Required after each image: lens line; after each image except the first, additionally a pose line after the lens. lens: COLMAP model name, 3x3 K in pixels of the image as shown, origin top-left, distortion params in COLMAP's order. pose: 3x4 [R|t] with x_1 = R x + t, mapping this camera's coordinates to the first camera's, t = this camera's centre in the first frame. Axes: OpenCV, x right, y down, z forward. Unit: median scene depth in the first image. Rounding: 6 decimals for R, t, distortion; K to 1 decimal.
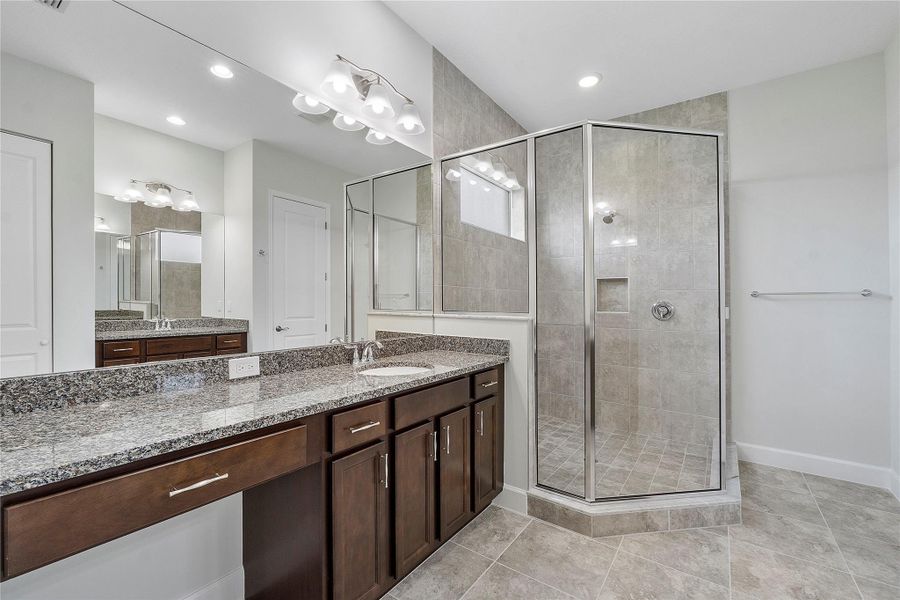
lens RADIAL K [[383.0, 0, 435.3], [0, 383.0, 266.8], [0, 0, 1]] dist [-0.000456, 0.000214]
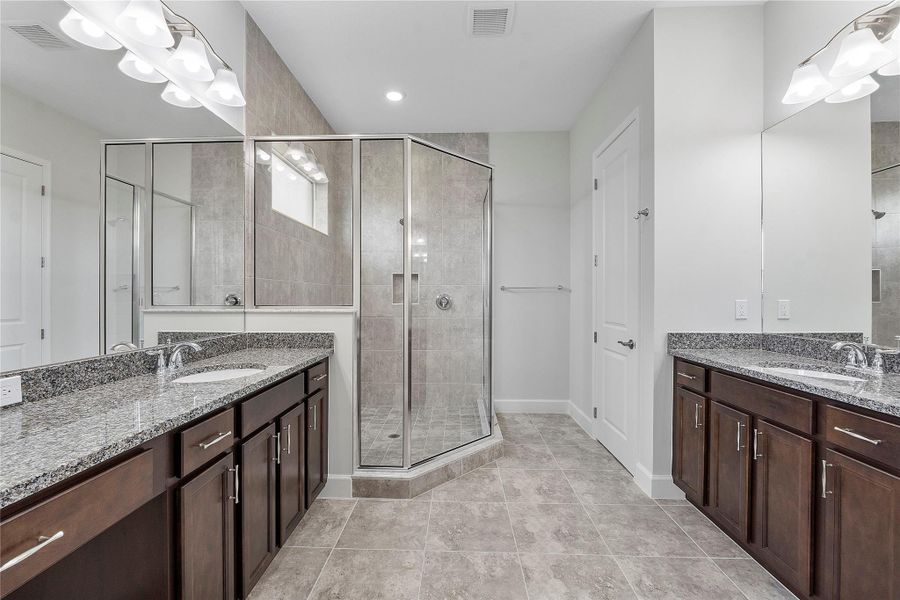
lens RADIAL K [[383.9, 0, 439.6], [0, 383.9, 257.5], [0, 0, 1]] dist [-0.002556, -0.000082]
pose [[0.830611, 0.046425, 0.554914, -0.151811], [-0.043126, 0.998889, -0.019017, -0.001410], [-0.555181, -0.008136, 0.831690, -0.004647]]
